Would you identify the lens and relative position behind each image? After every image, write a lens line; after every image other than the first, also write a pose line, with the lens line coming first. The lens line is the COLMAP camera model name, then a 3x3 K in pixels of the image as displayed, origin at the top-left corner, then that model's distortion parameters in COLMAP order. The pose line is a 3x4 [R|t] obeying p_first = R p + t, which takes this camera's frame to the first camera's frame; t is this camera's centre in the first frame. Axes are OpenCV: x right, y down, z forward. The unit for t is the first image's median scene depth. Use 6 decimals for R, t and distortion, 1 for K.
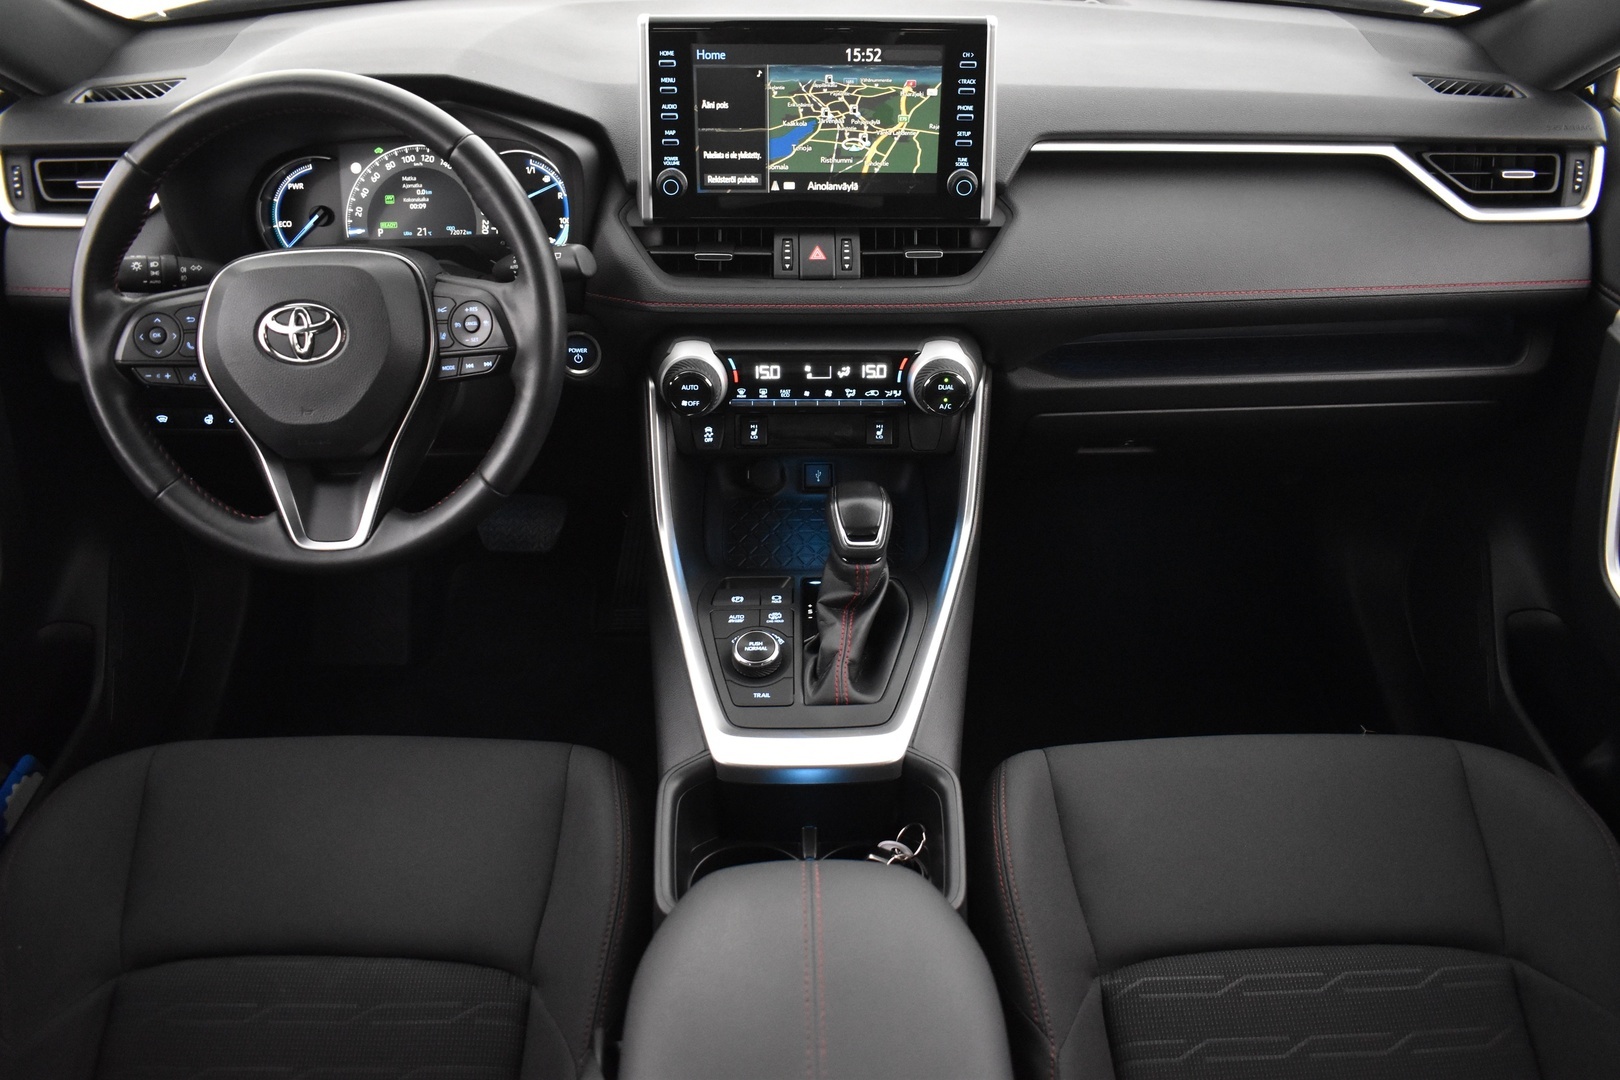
lens RADIAL K [[1255.8, 0, 810.3], [0, 1255.8, 521.7], [0, 0, 1]] dist [-0.097071, 0.021371]
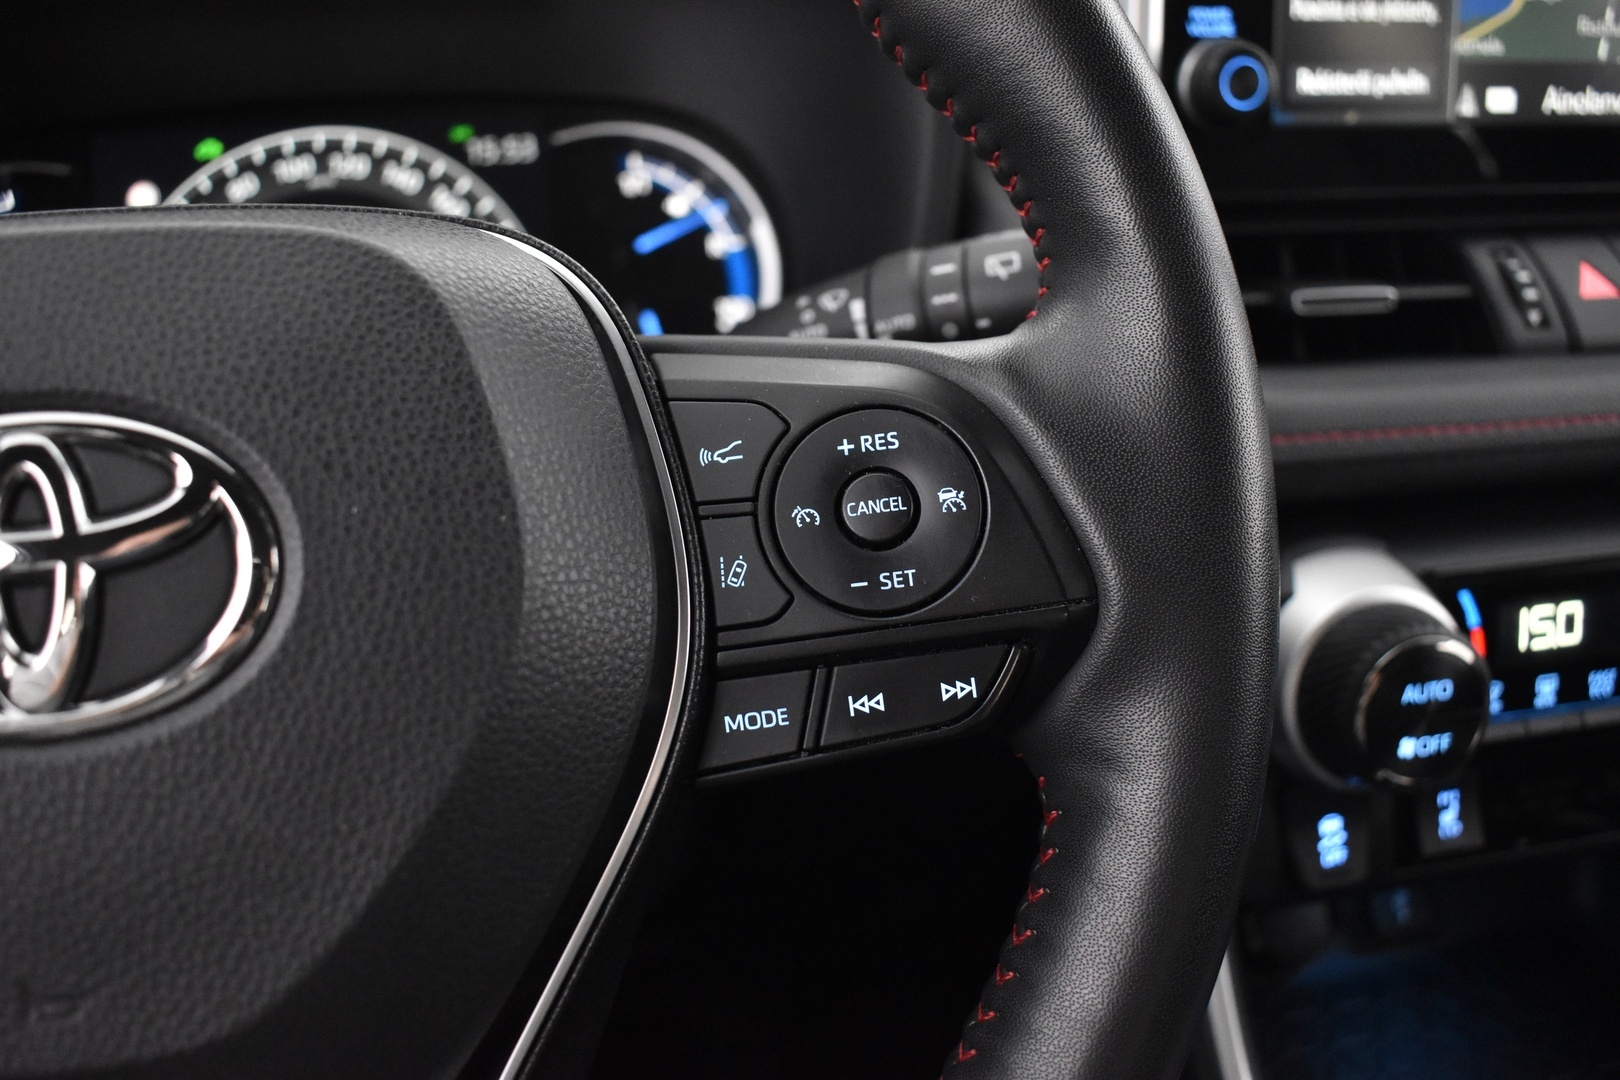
lens RADIAL K [[1437.4, 0, 819.8], [0, 1437.4, 514.6], [0, 0, 1]] dist [-0.088801, 0.006748]
pose [[0.979978, -0.088149, 0.178532, -0.286354], [0.129802, 0.962766, -0.237136, -0.085400], [-0.150981, 0.255562, 0.954931, 0.673091]]
